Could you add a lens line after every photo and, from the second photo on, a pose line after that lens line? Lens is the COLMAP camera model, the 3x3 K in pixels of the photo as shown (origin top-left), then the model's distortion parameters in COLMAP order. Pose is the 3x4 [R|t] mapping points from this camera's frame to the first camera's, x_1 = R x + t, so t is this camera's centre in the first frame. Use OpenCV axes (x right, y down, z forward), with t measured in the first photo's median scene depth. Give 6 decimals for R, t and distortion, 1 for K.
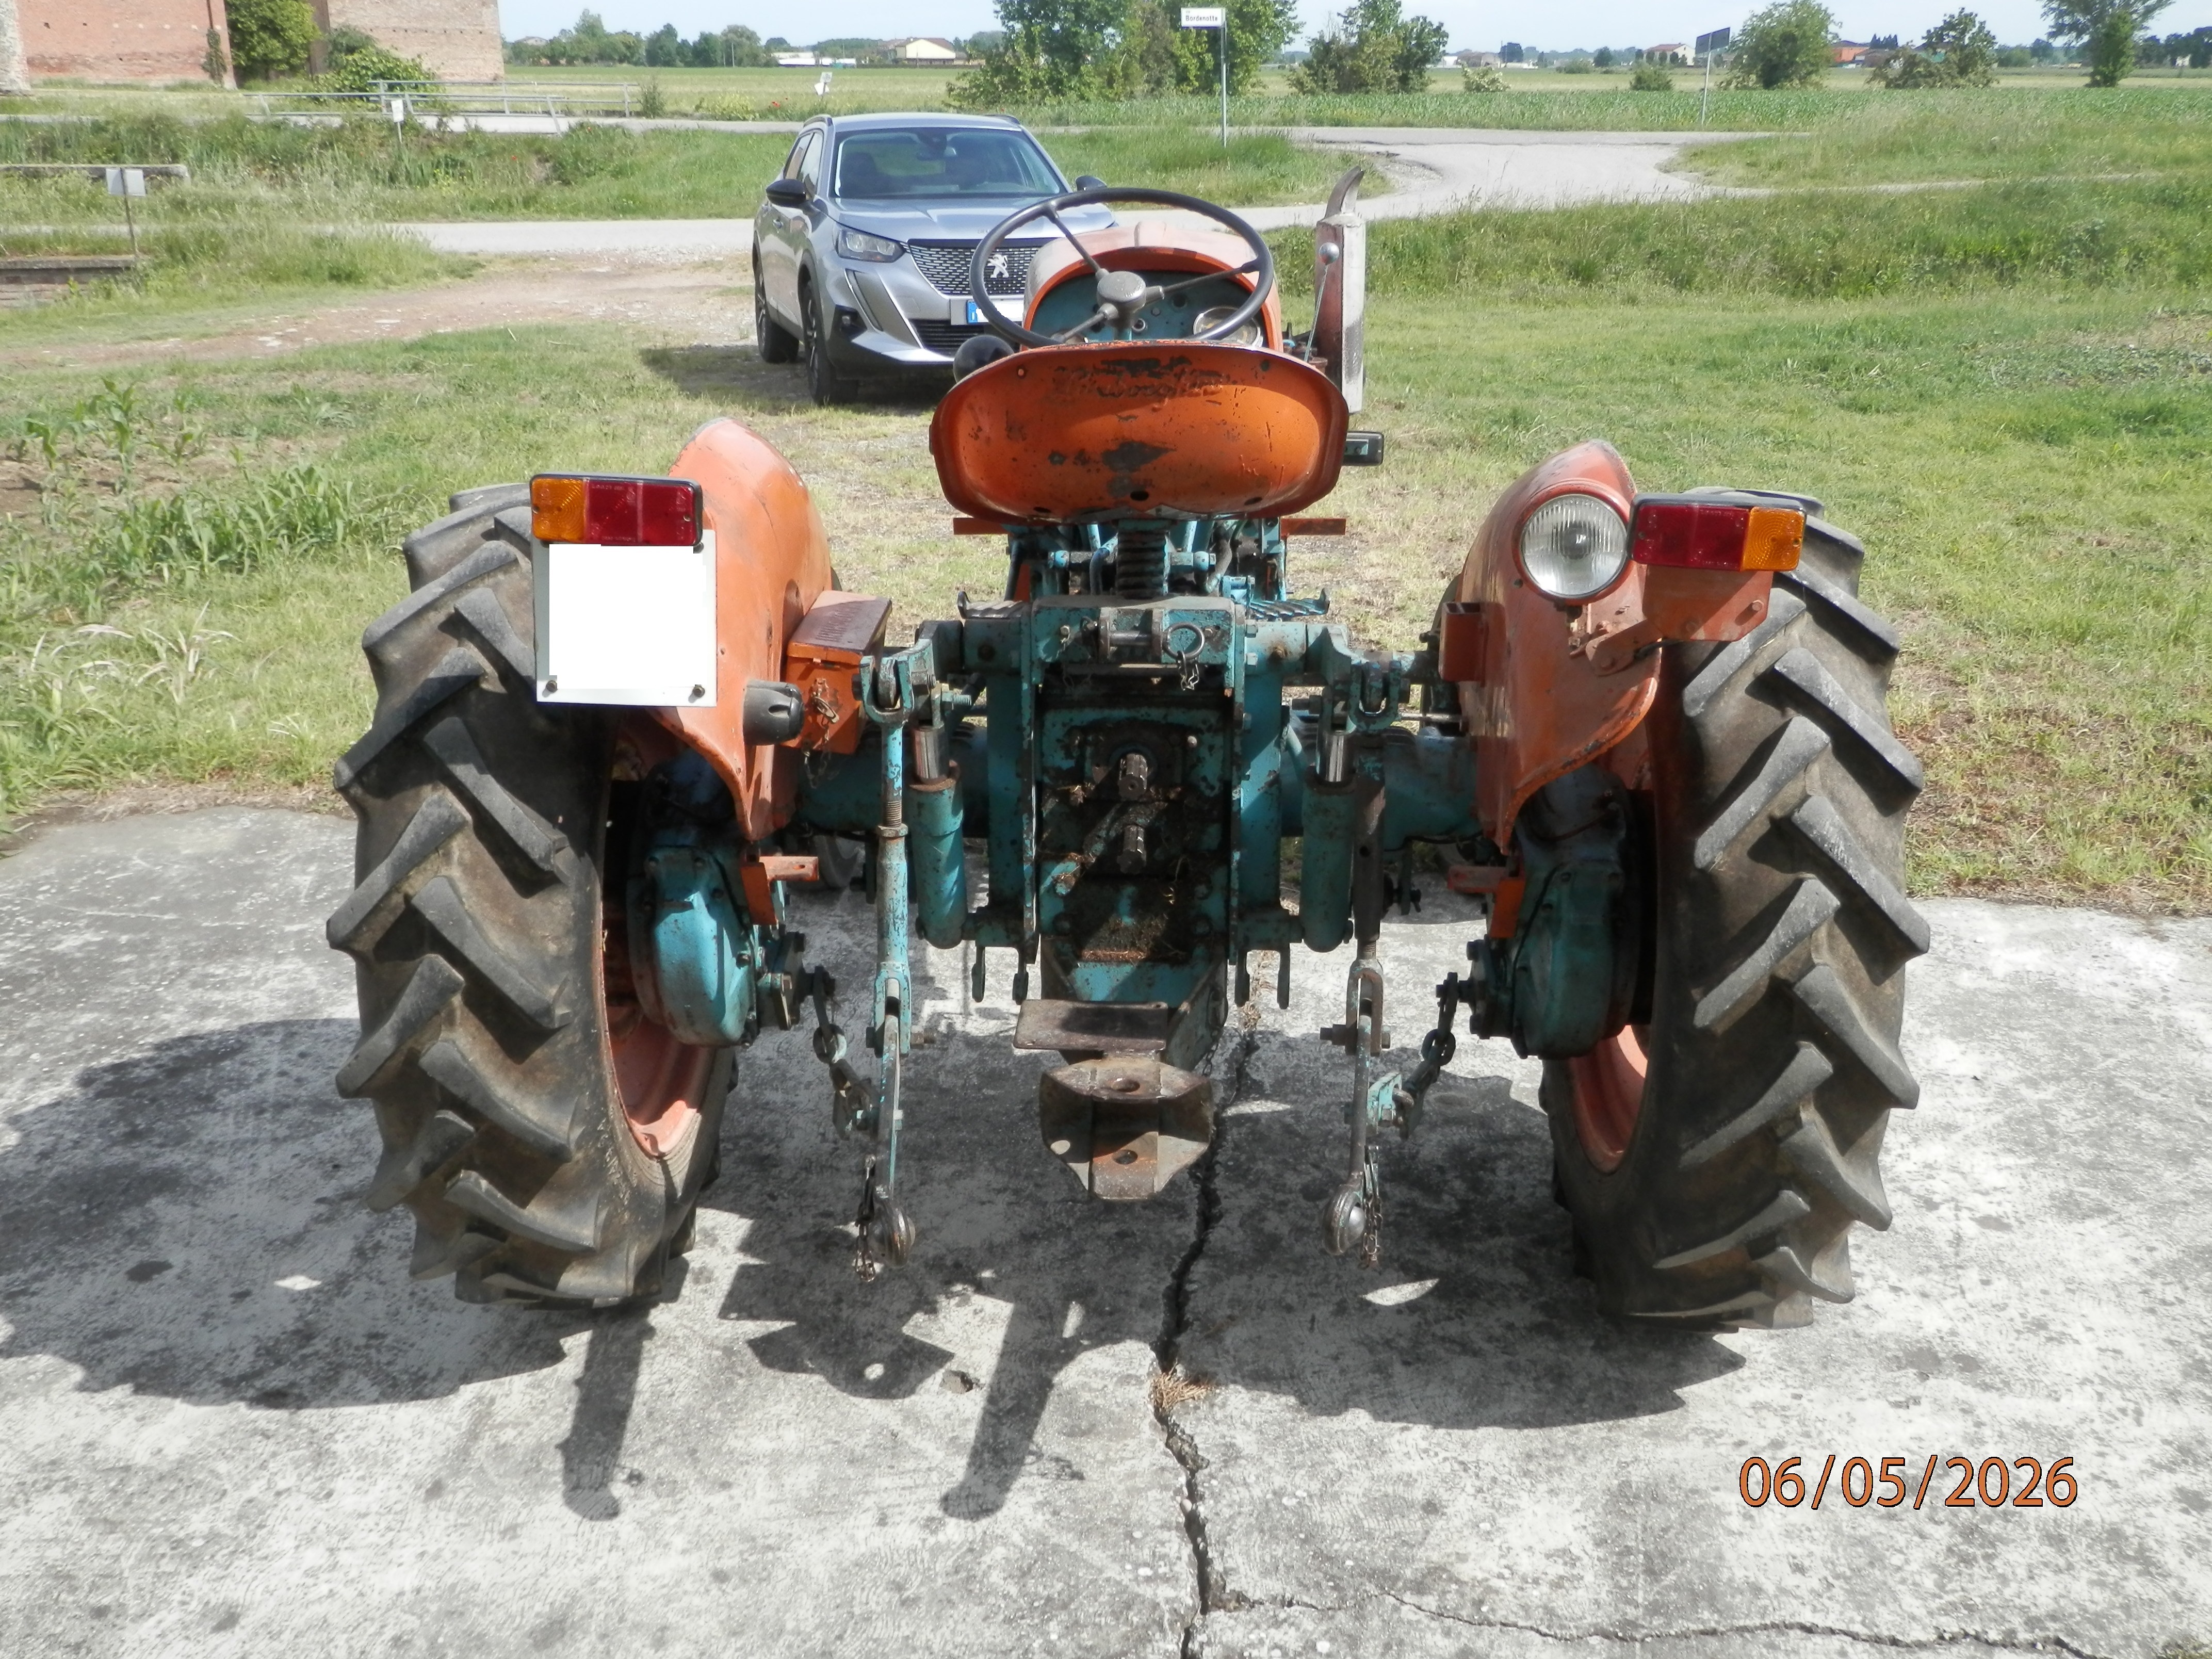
lens RADIAL K [[2078.0, 0, 1106.0], [0, 2078.0, 829.5], [0, 0, 1]] dist [0.022253, 0.002278]
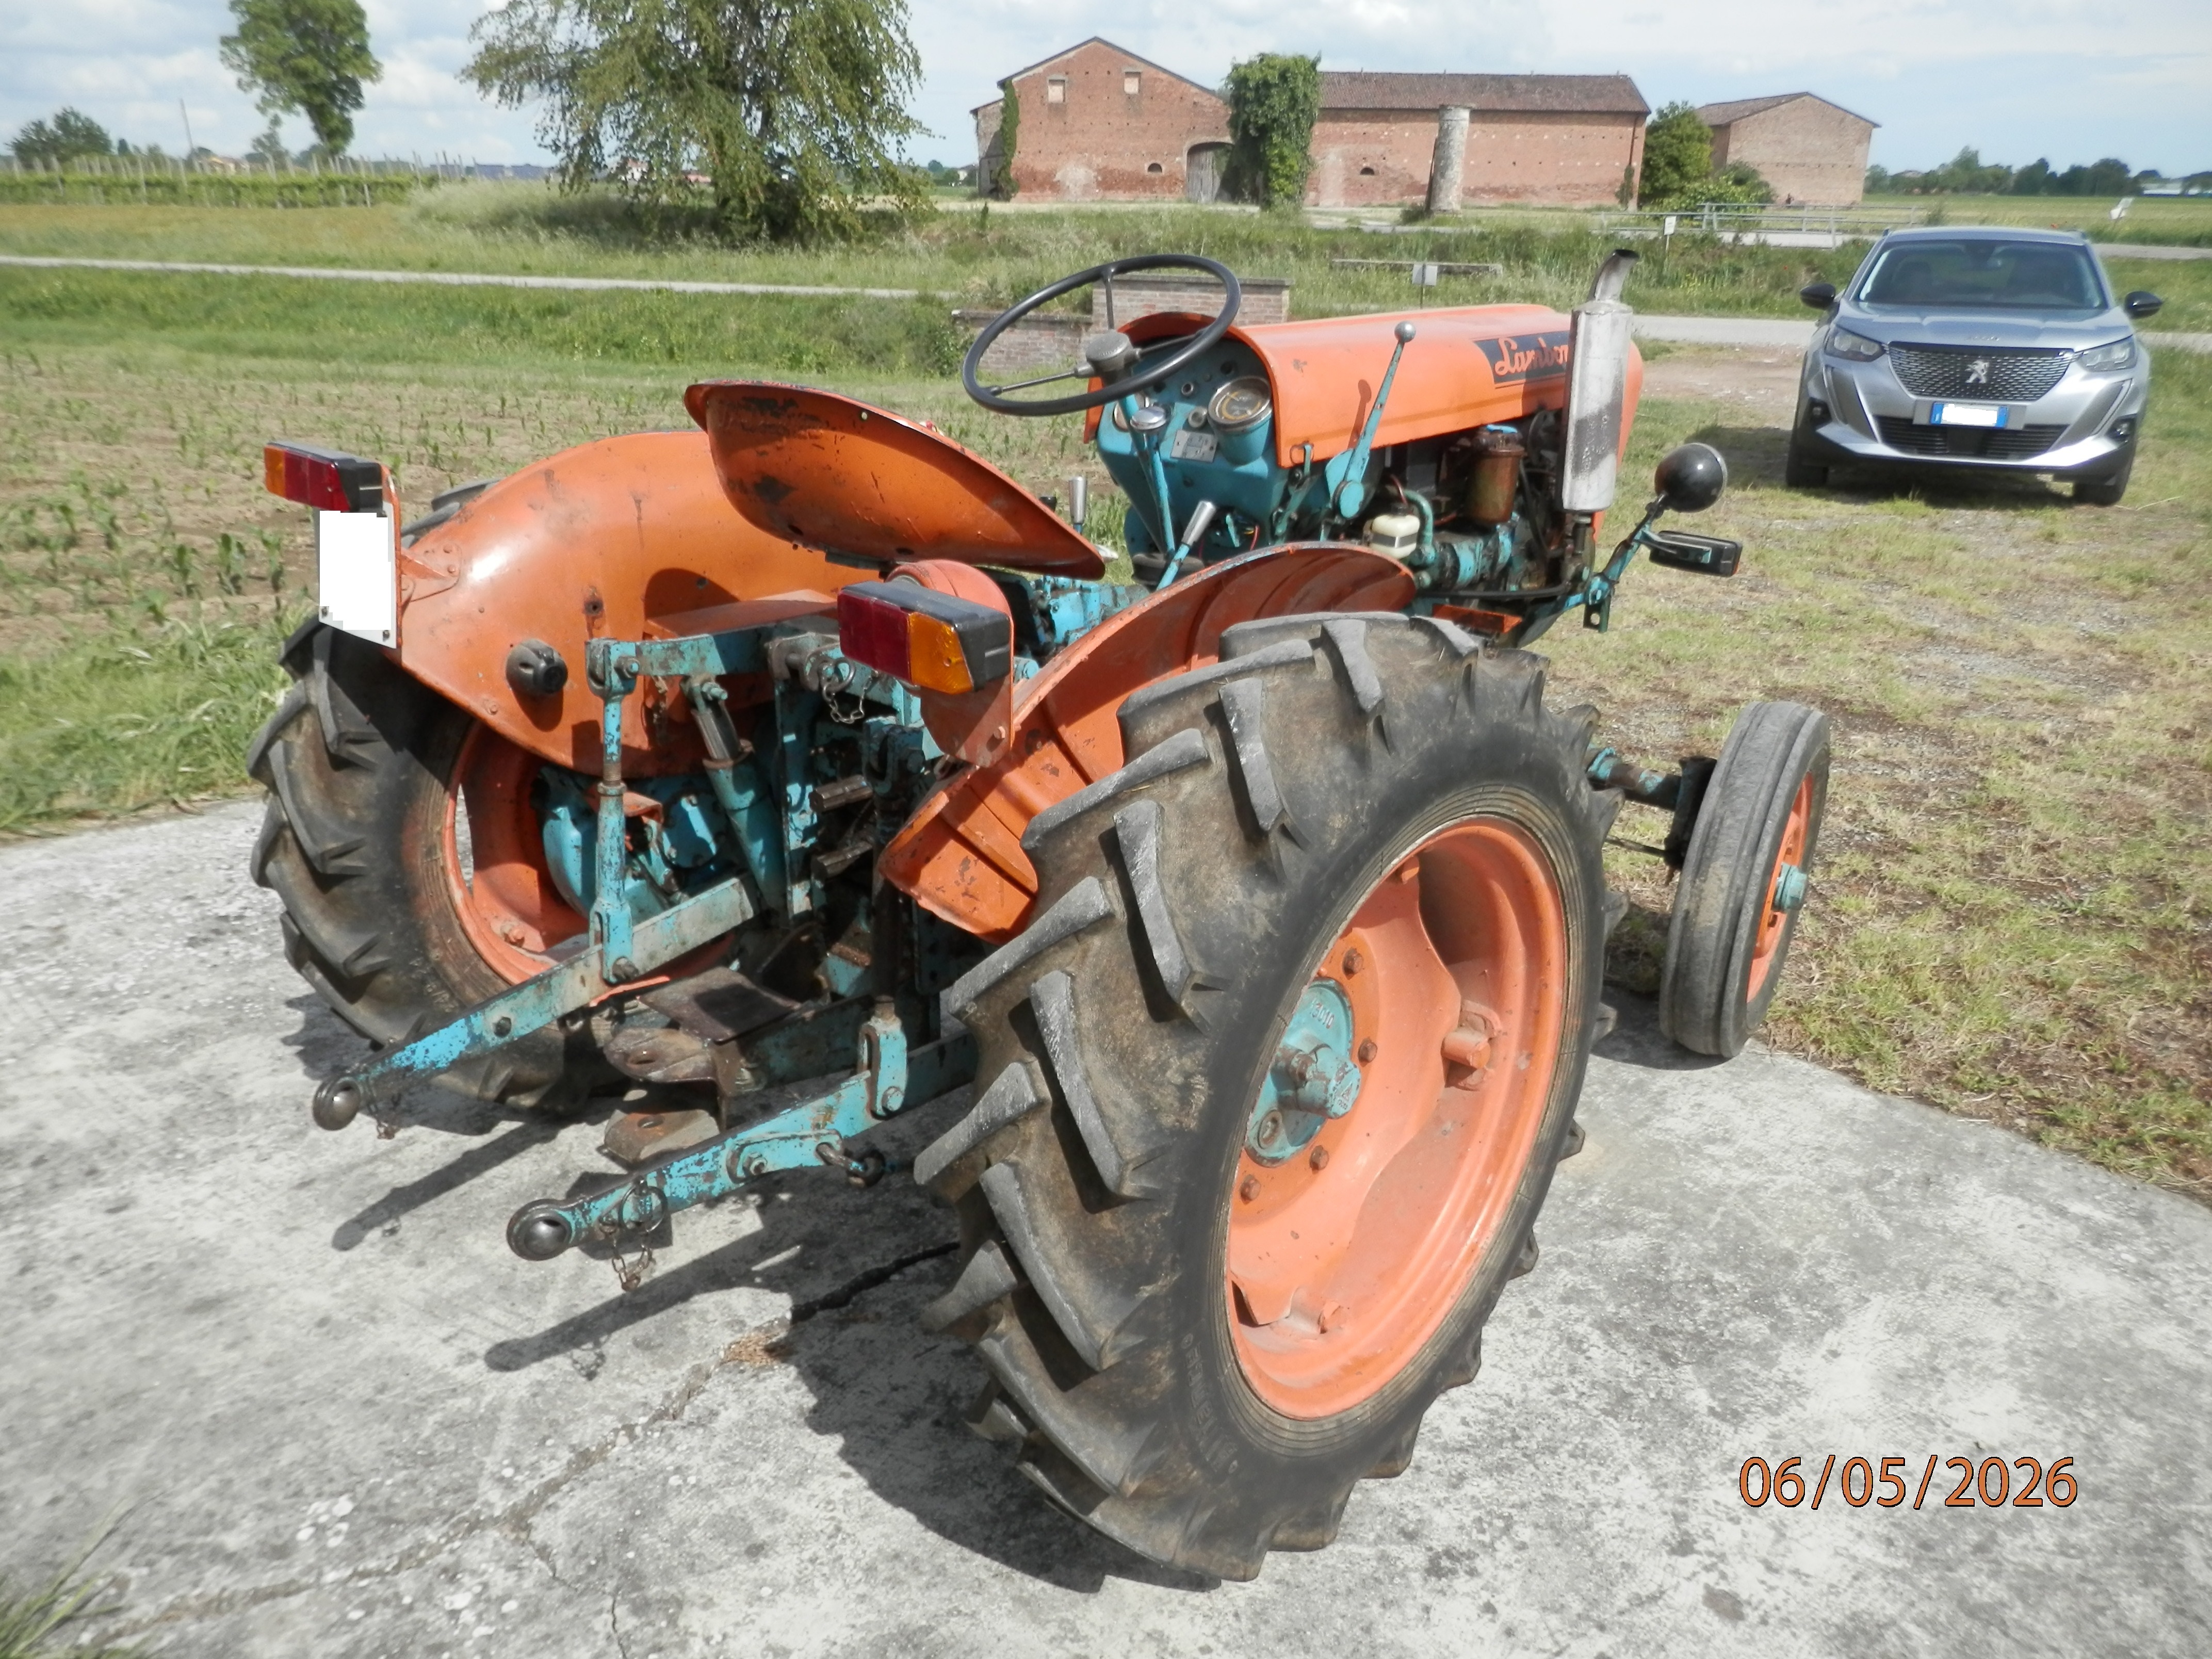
lens RADIAL K [[1636.8, 0, 1124.2], [0, 1636.8, 832.4], [0, 0, 1]] dist [0.007203, -0.004113]
pose [[0.780300, 0.233120, -0.580334, 0.585492], [-0.221088, 0.970837, 0.092716, -0.109986], [0.585023, 0.055959, 0.809084, 0.379925]]
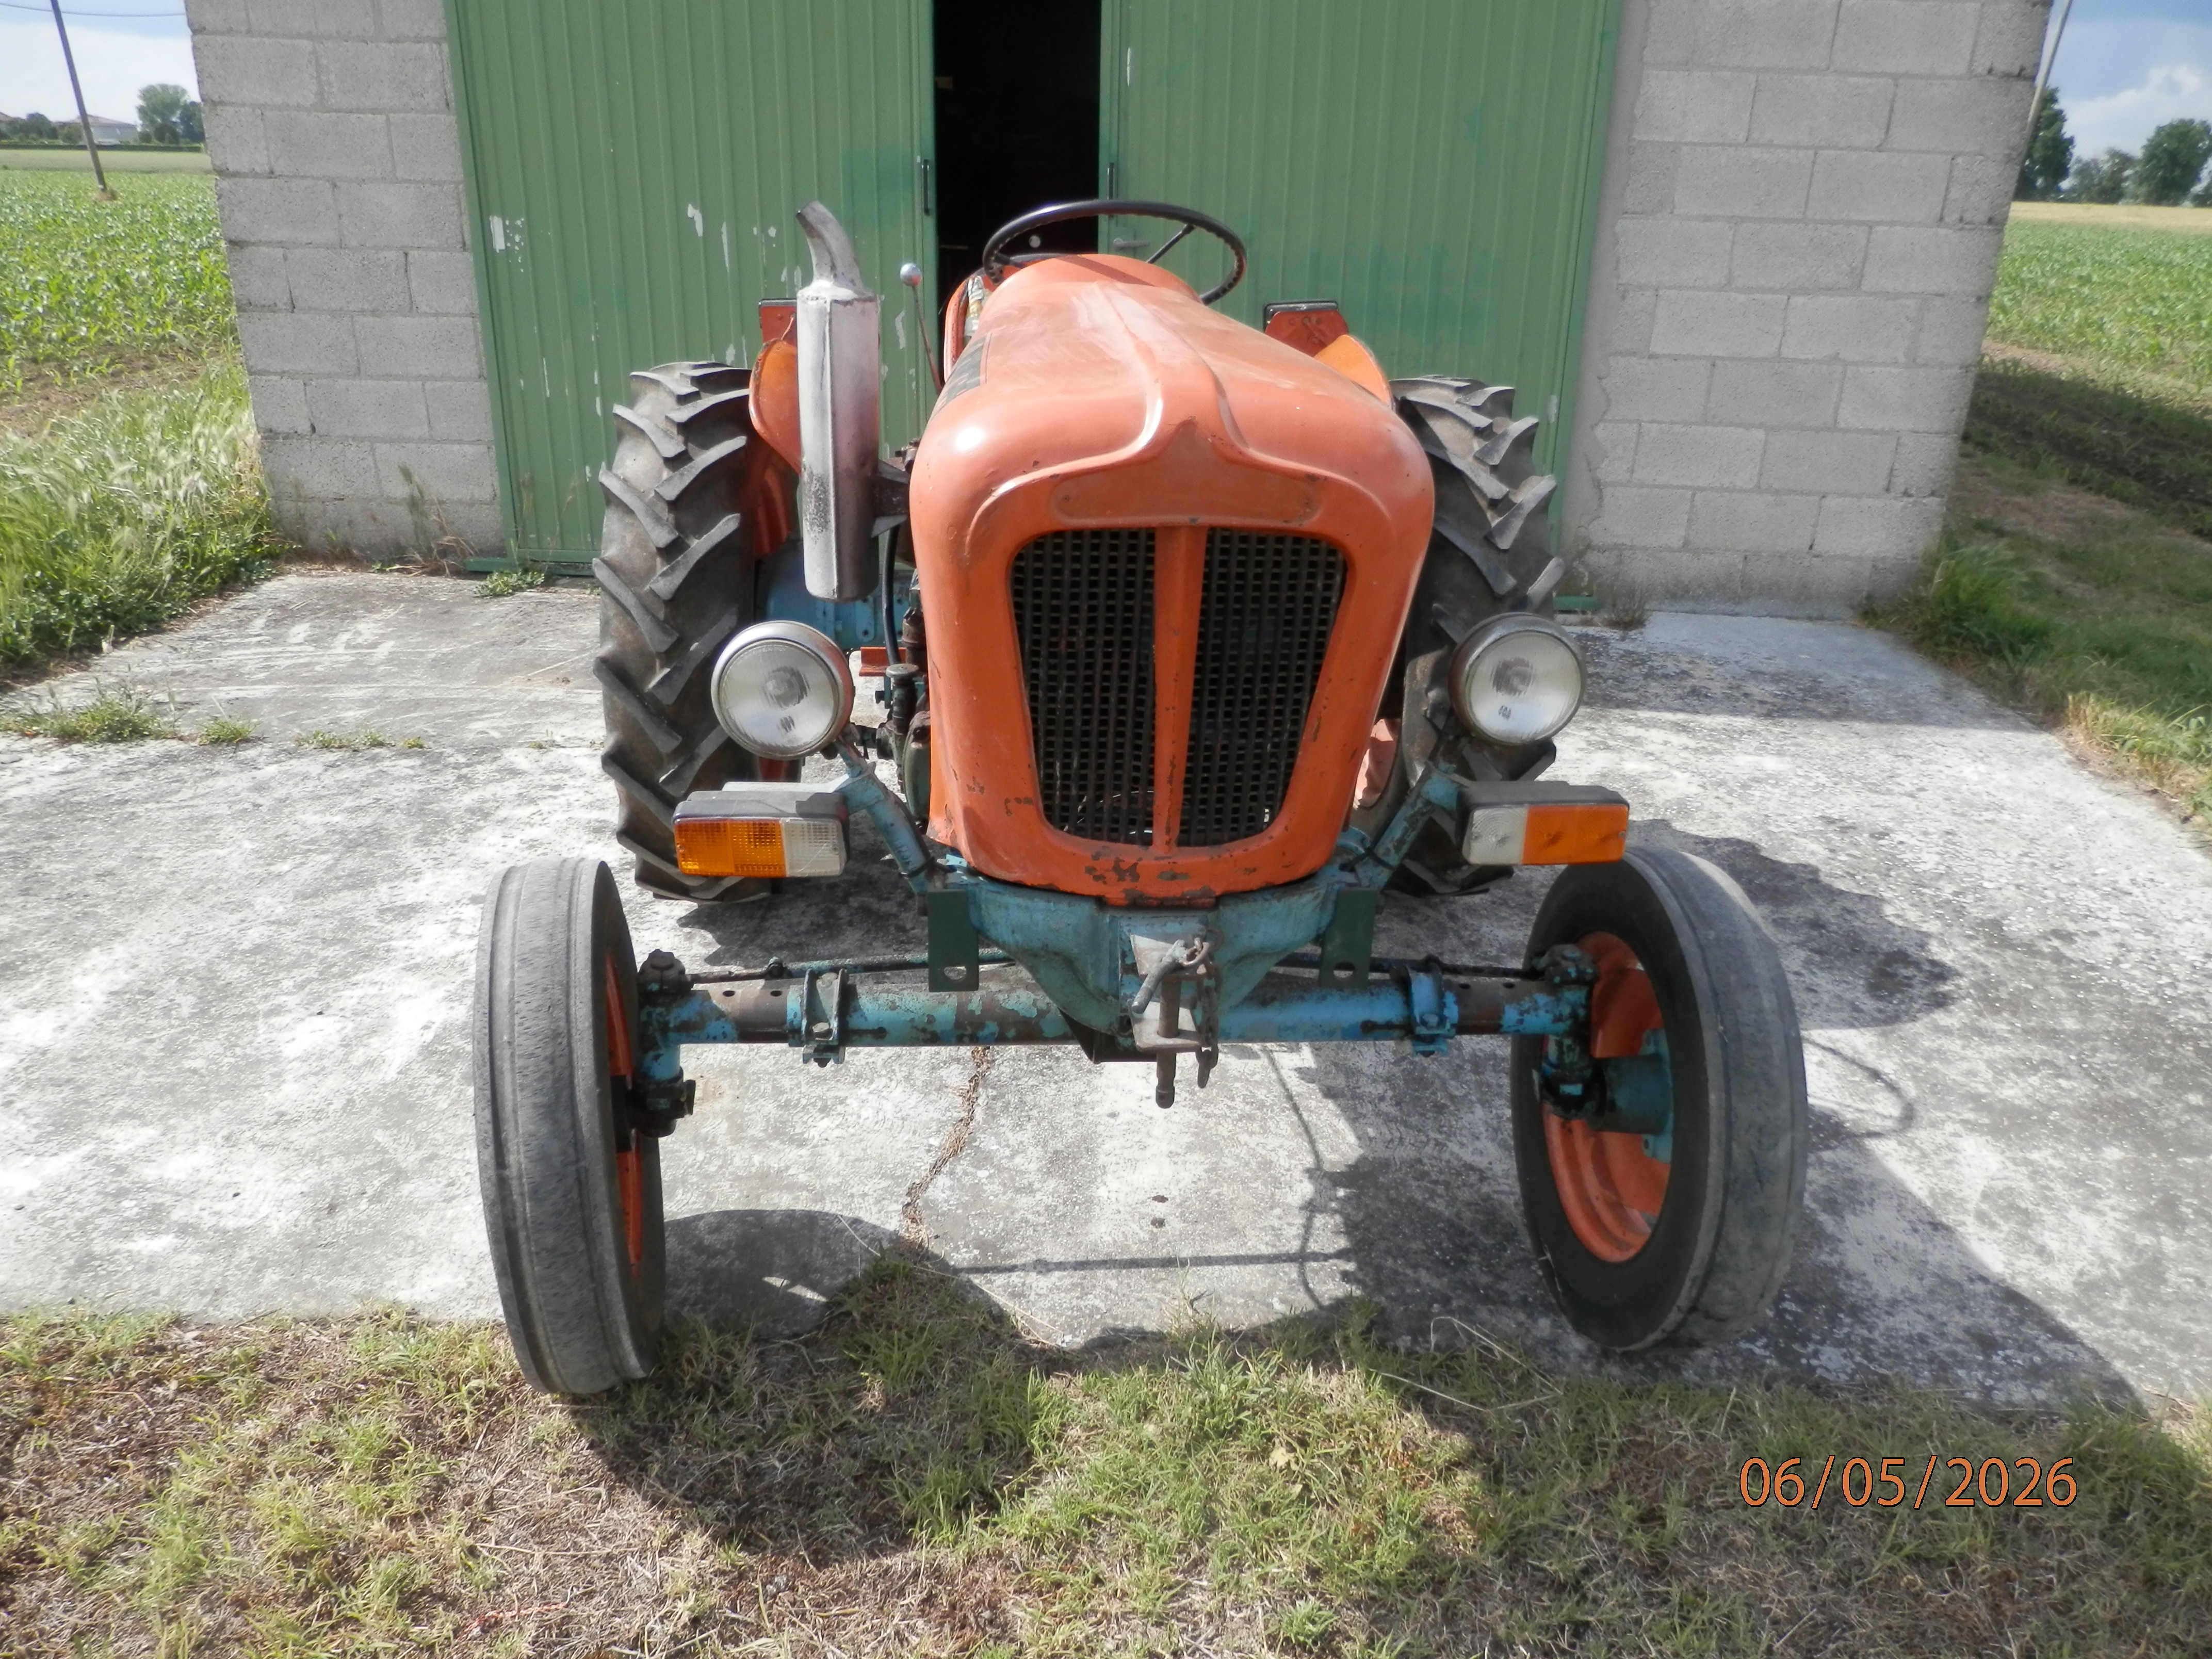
lens RADIAL K [[1636.8, 0, 1124.2], [0, 1636.8, 832.4], [0, 0, 1]] dist [0.007203, -0.004113]
pose [[-0.994109, 0.014319, -0.107432, 0.111621], [-0.062102, 0.737128, 0.672894, -0.691563], [0.088826, 0.675602, -0.731896, 1.998638]]
